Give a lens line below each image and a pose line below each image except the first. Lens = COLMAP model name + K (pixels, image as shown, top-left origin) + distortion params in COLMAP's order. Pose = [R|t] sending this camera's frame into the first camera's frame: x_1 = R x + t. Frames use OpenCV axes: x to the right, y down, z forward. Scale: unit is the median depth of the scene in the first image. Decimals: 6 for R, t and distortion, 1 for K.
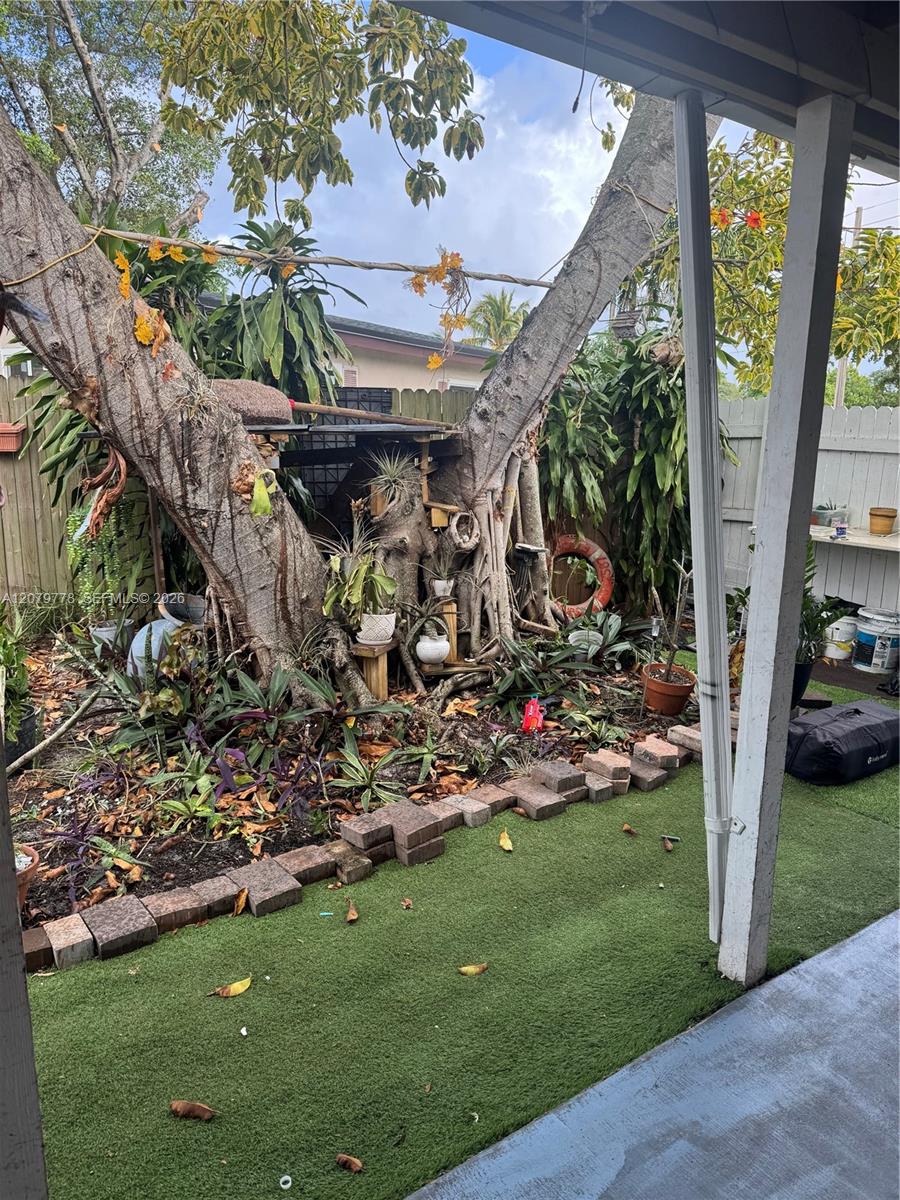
lens RADIAL K [[836.2, 0, 451.4], [0, 836.2, 605.6], [0, 0, 1]] dist [0.009538, -0.010445]
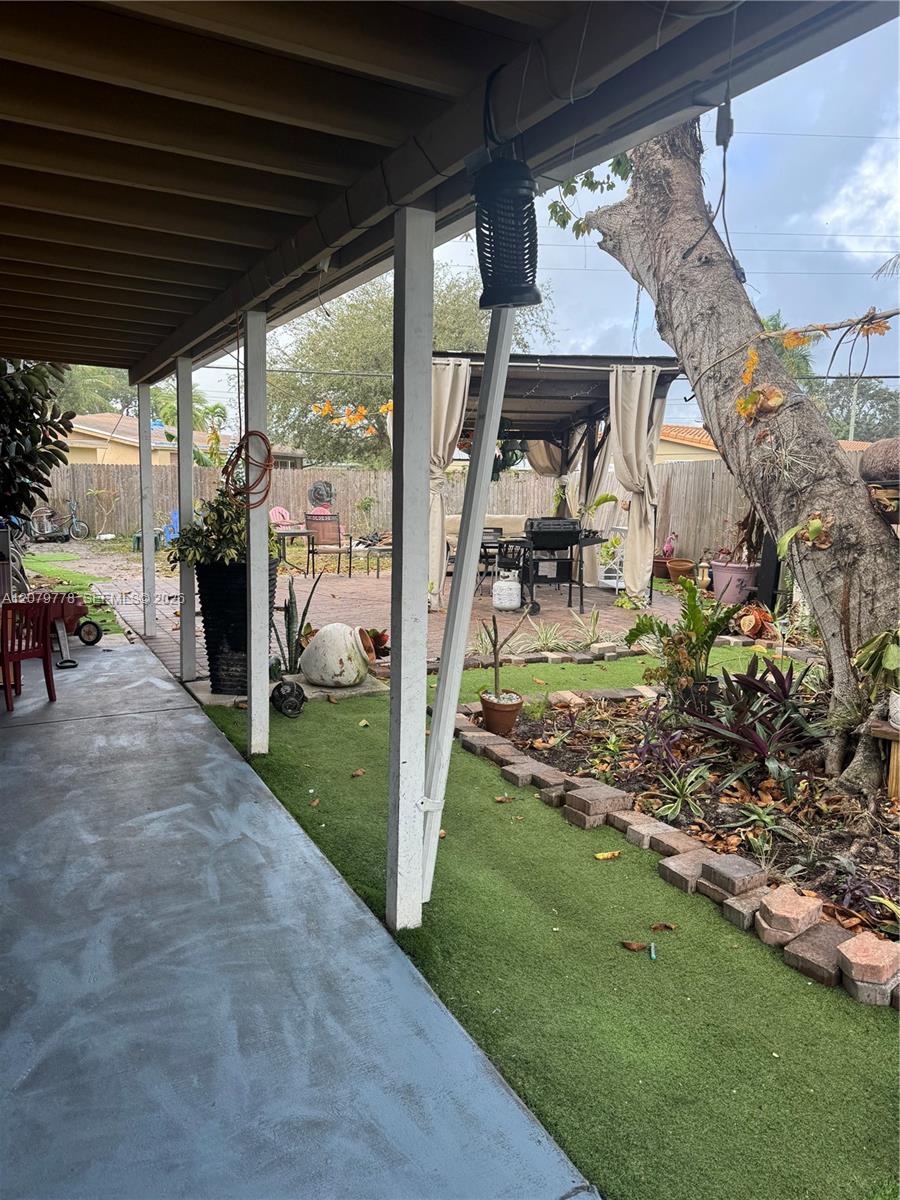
lens RADIAL K [[836.2, 0, 457.4], [0, 836.2, 599.4], [0, 0, 1]] dist [0.009538, -0.010445]
pose [[-0.133761, 0.124285, -0.983189, 1.017708], [-0.224046, 0.962626, 0.152166, -0.140523], [0.965356, 0.240633, -0.100916, 0.776406]]
